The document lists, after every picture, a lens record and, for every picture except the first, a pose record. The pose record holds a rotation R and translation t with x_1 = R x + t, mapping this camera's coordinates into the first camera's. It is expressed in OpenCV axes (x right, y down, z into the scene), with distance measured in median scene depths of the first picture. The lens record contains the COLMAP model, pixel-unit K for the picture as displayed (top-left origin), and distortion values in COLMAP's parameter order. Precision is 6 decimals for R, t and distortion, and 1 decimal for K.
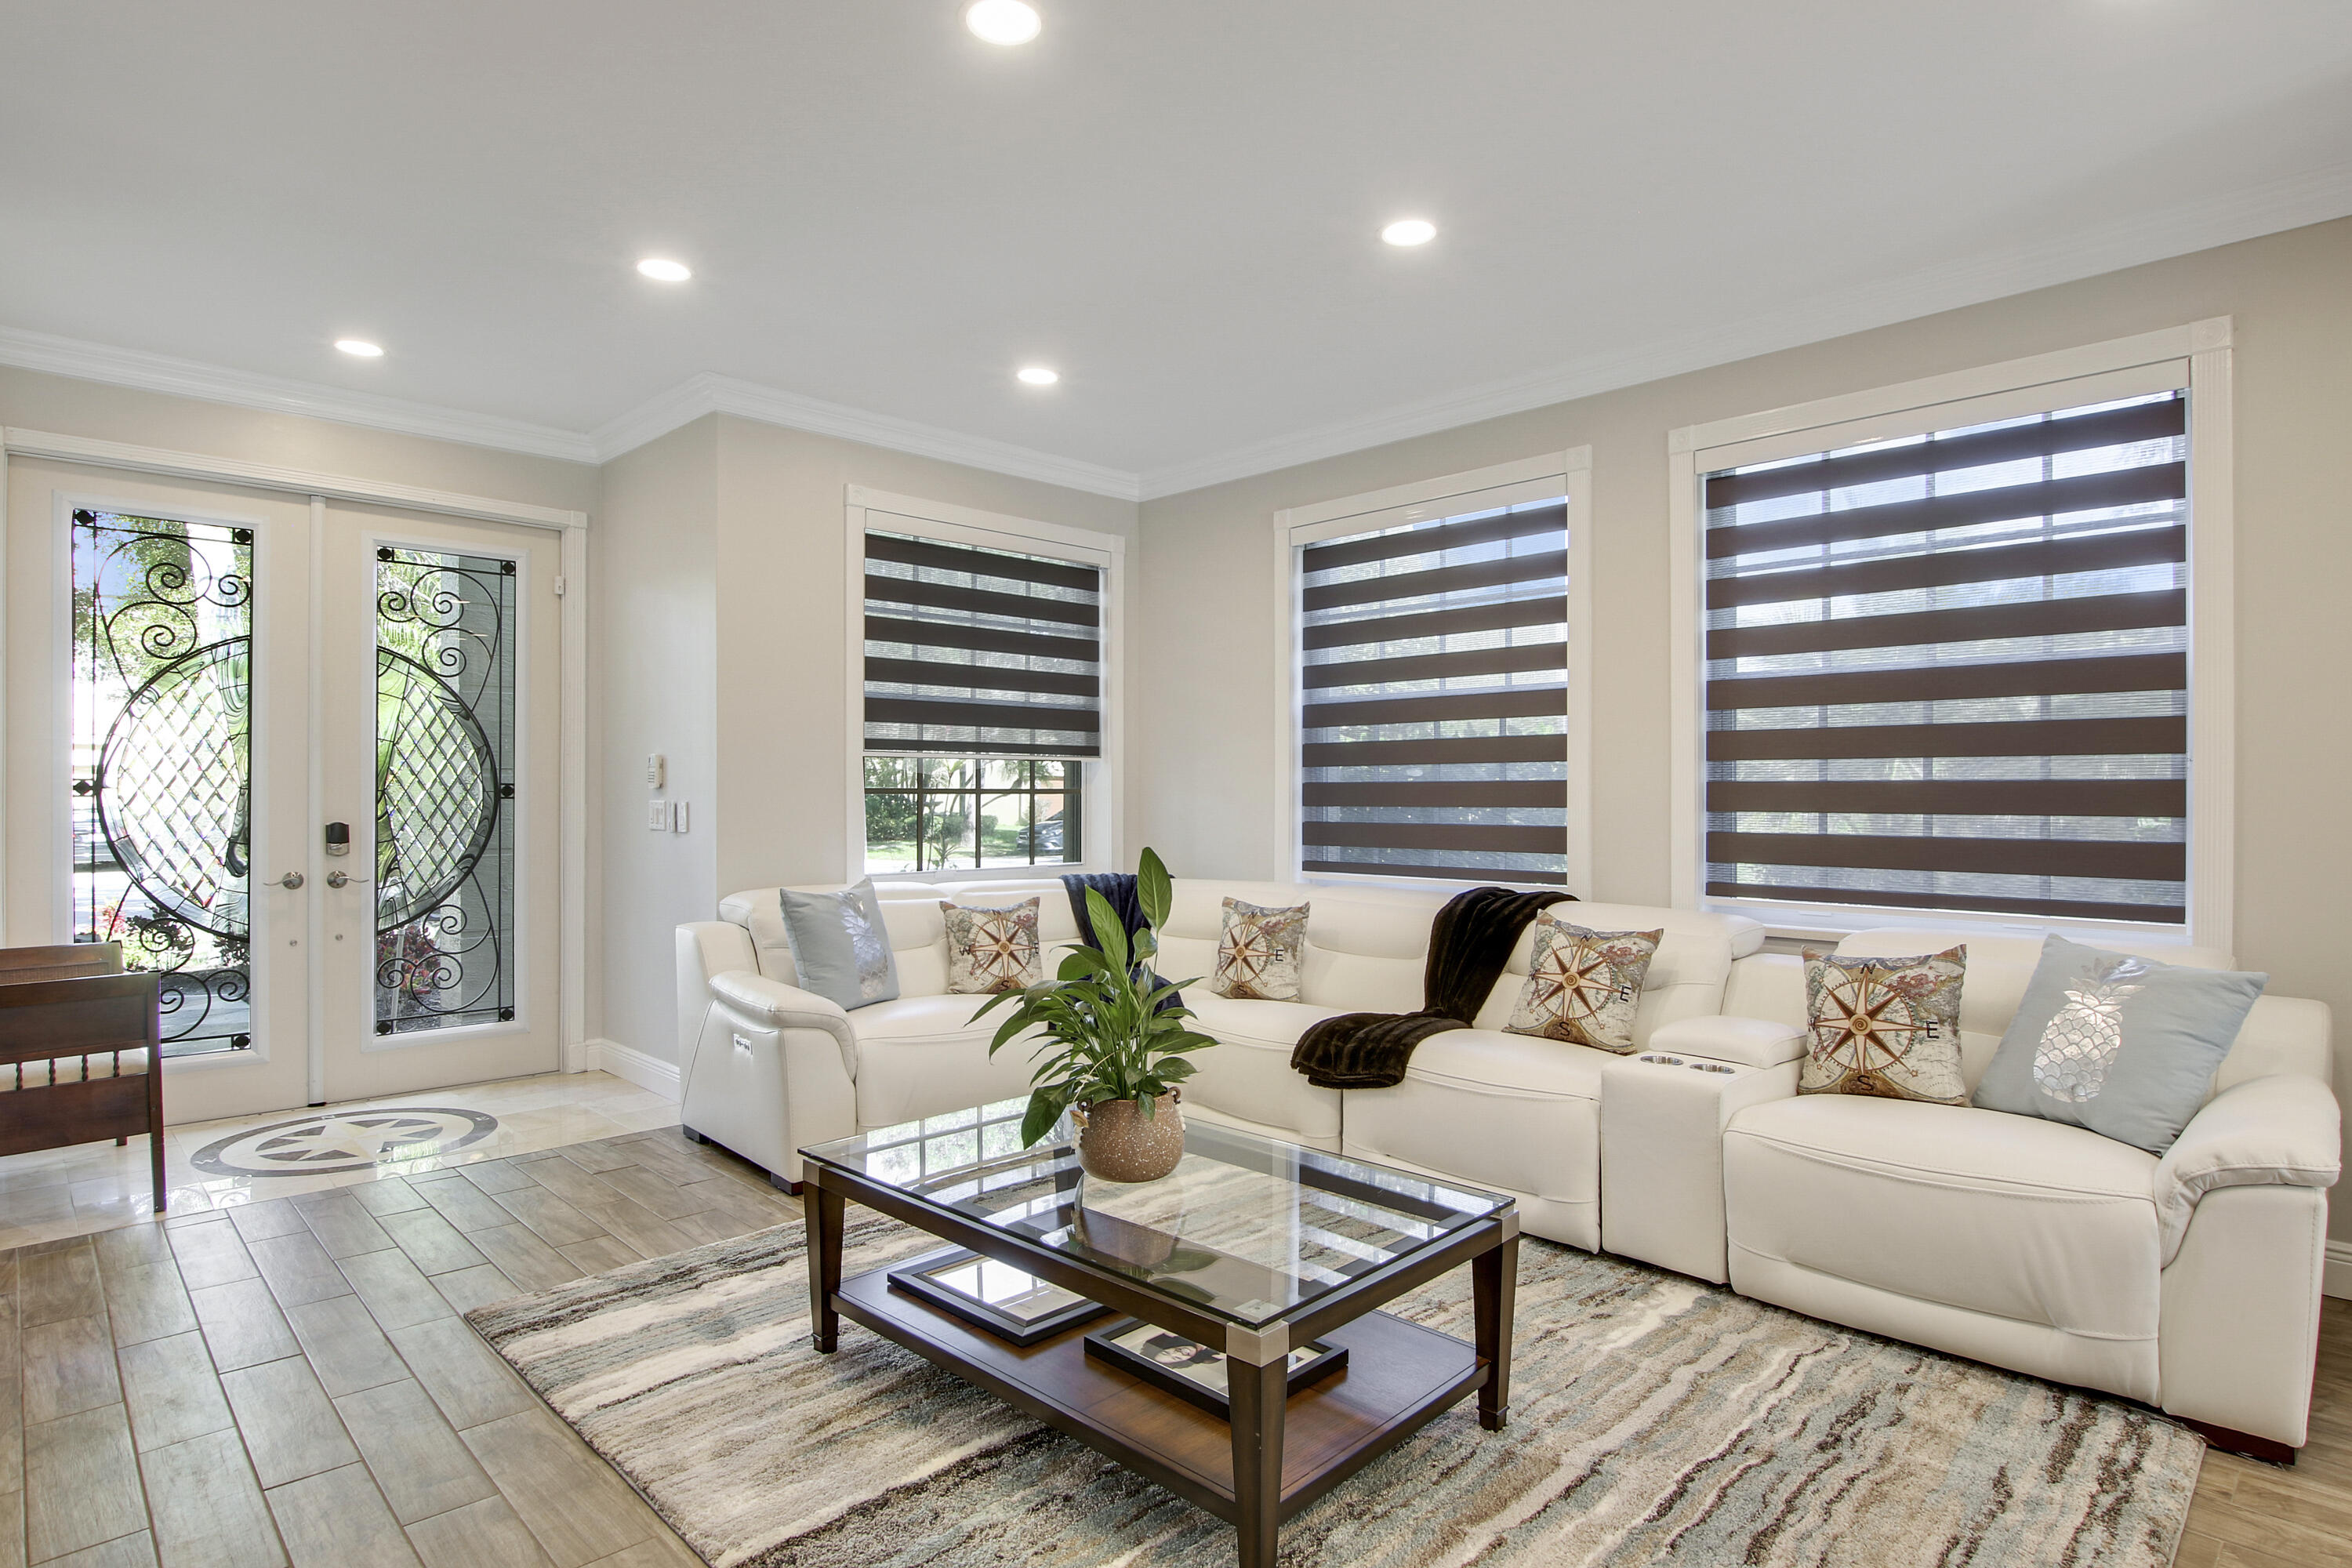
lens RADIAL K [[1243.5, 0, 1175.4], [0, 1243.5, 799.7], [0, 0, 1]] dist [-0.021318, 0.003508]
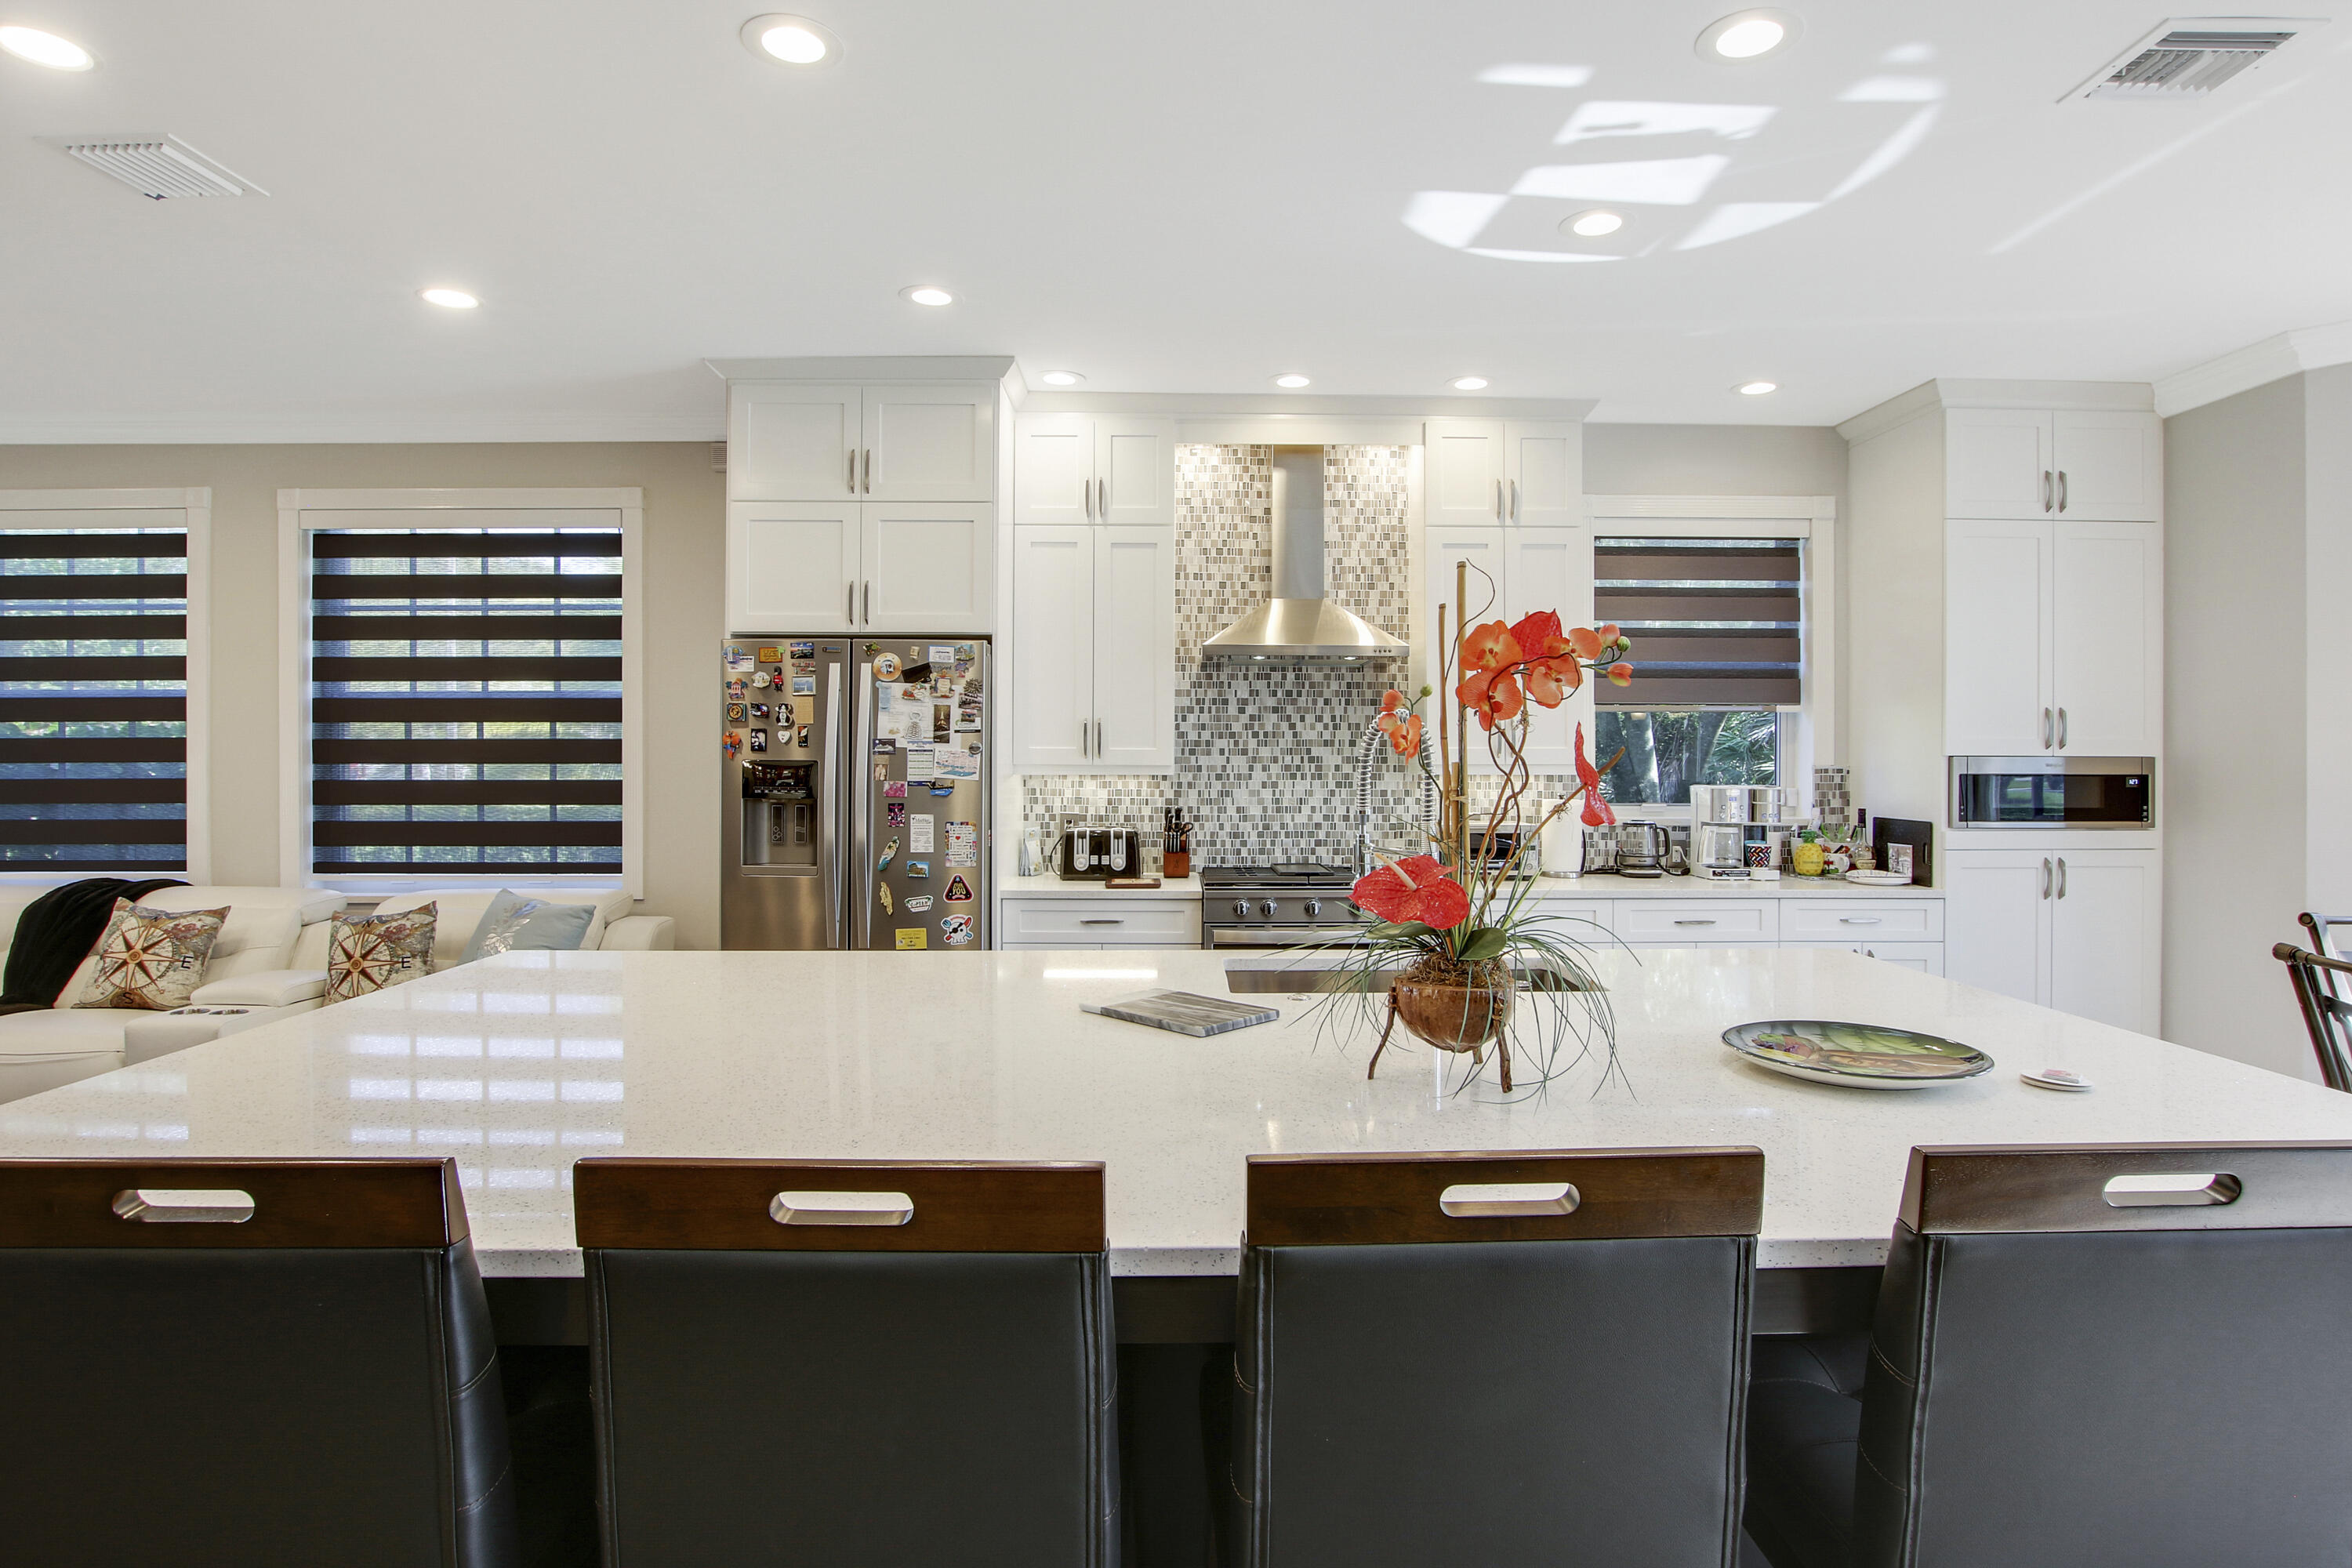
lens RADIAL K [[1225.6, 0, 1190.0], [0, 1225.6, 759.2], [0, 0, 1]] dist [-0.029590, 0.004776]
pose [[0.684601, -0.007957, 0.728874, 0.134779], [0.004444, 0.999967, 0.006742, -0.035899], [-0.728904, -0.001377, 0.684614, -0.405795]]
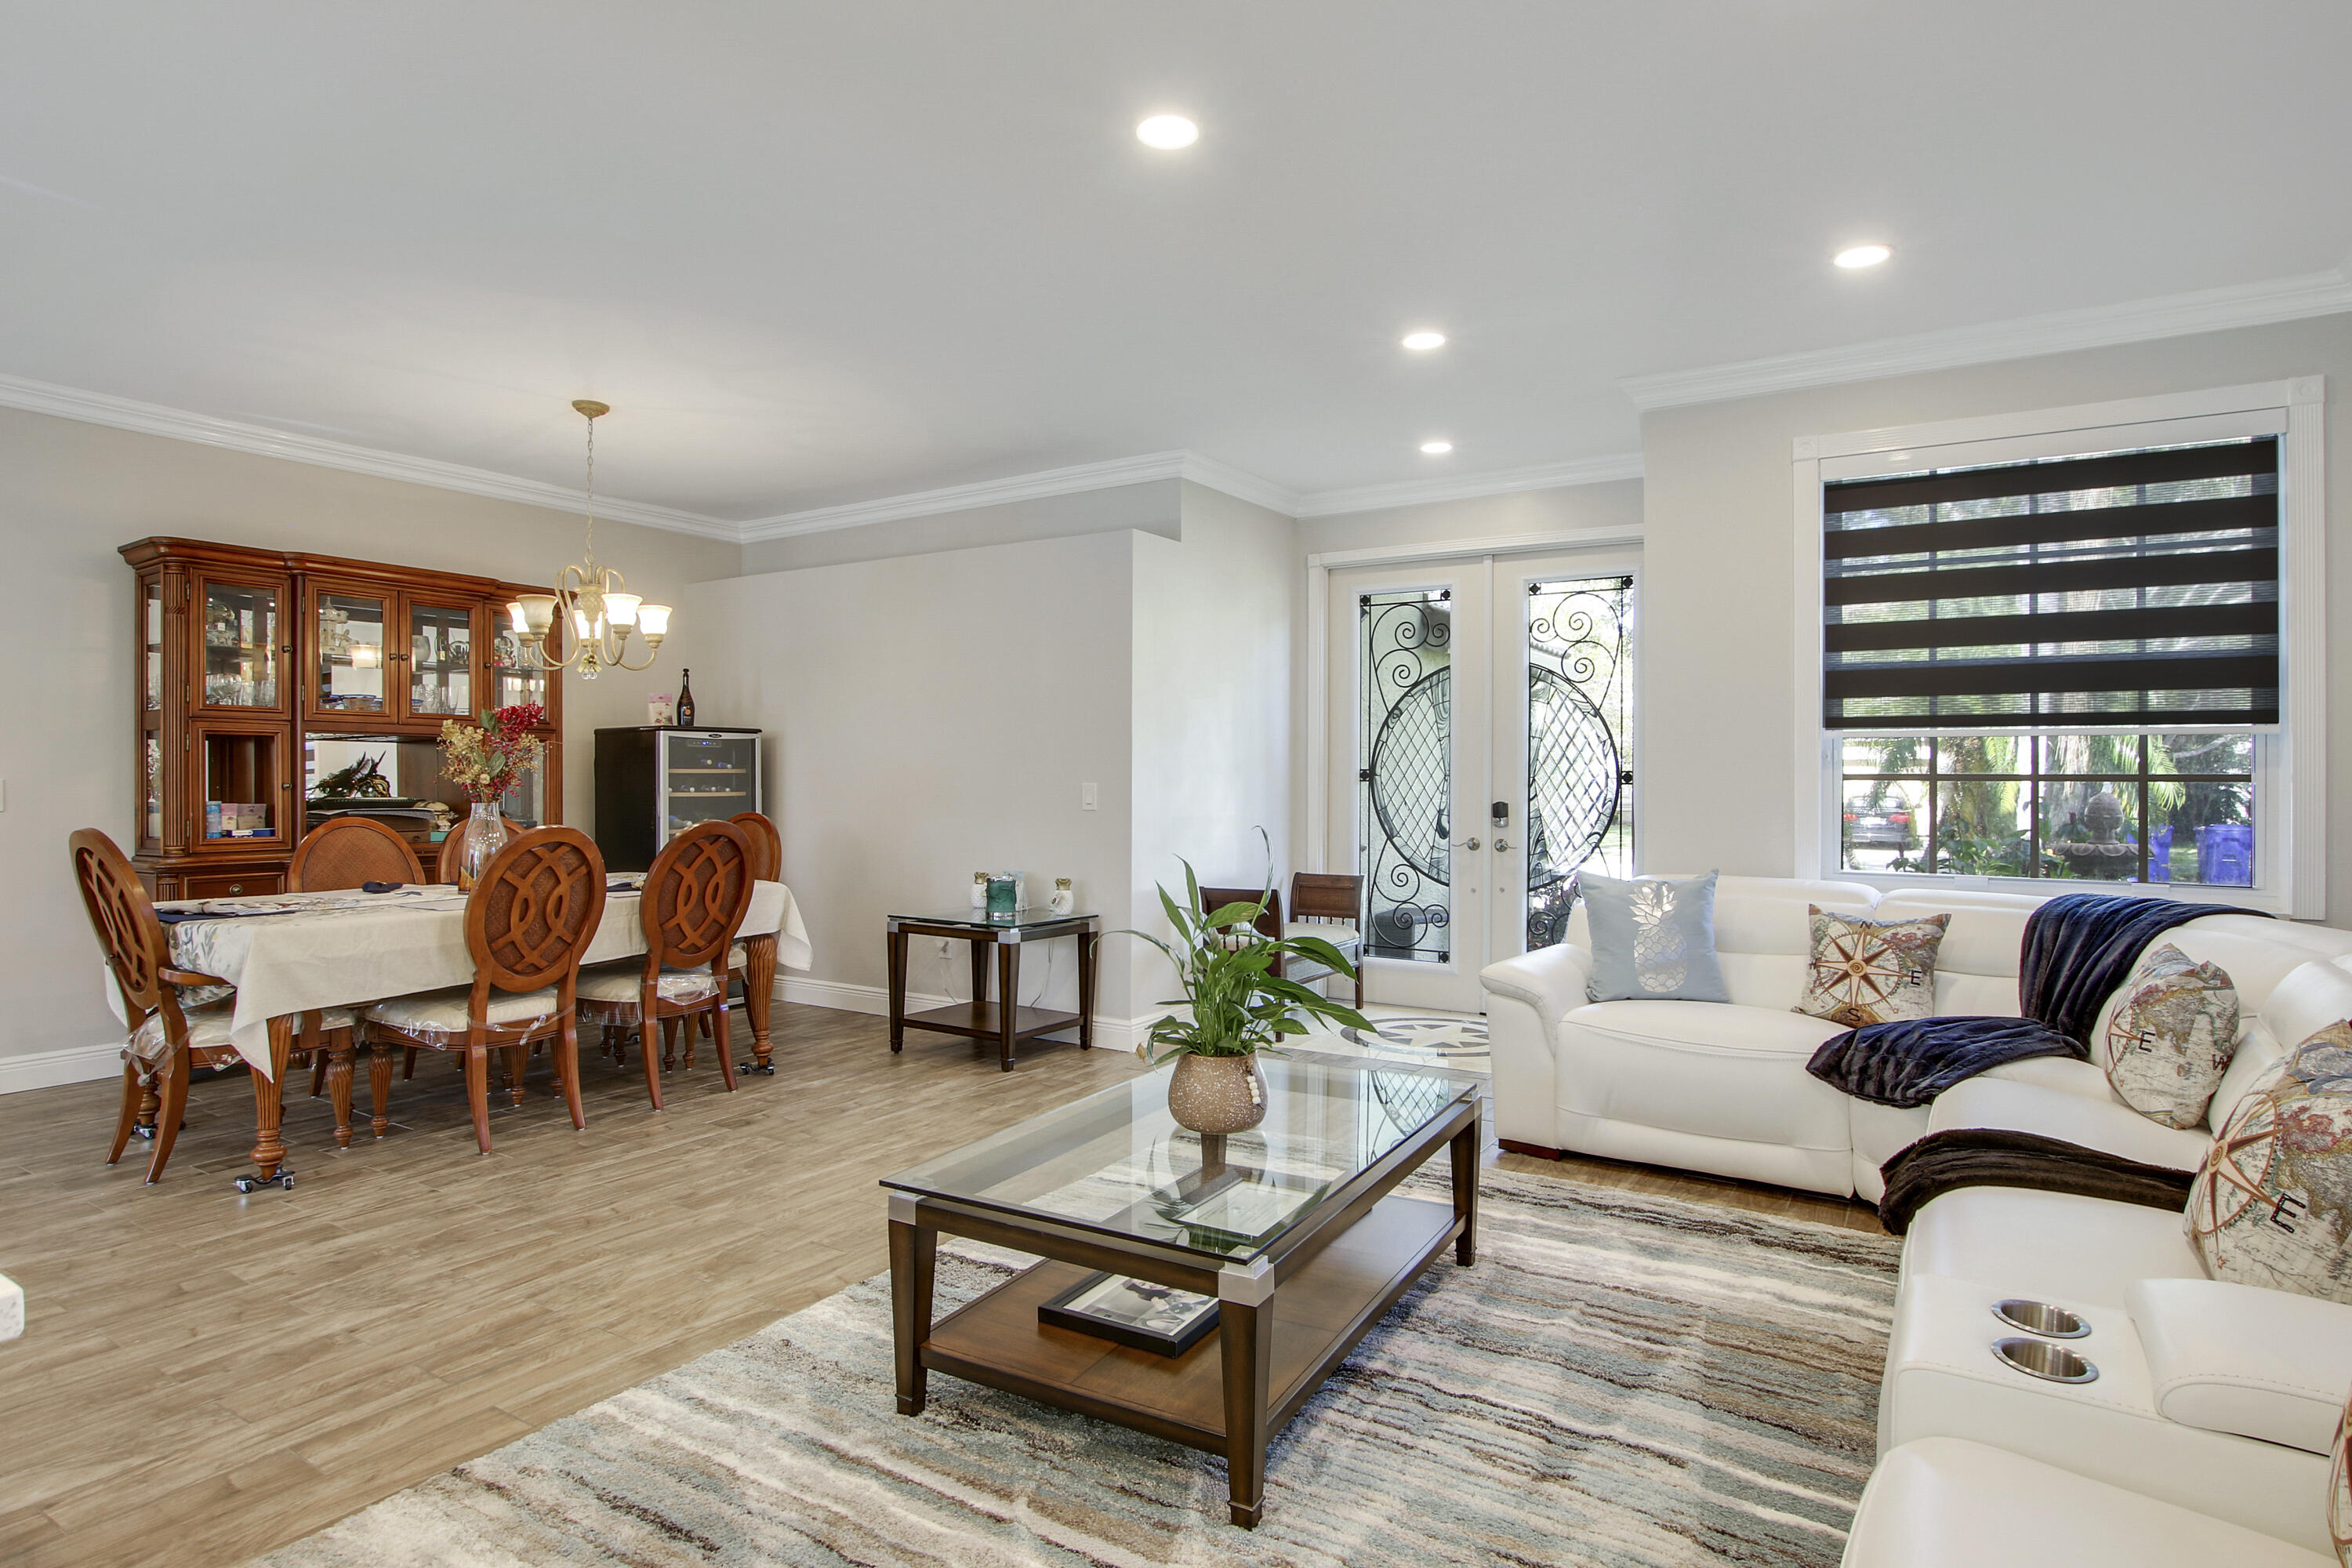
lens RADIAL K [[1225.6, 0, 1197.6], [0, 1225.6, 786.0], [0, 0, 1]] dist [-0.029590, 0.004776]
pose [[0.247179, 0.004996, -0.968957, 0.523721], [-0.009553, 0.999951, 0.002719, 0.001366], [0.968923, 0.008585, 0.247215, 0.385135]]
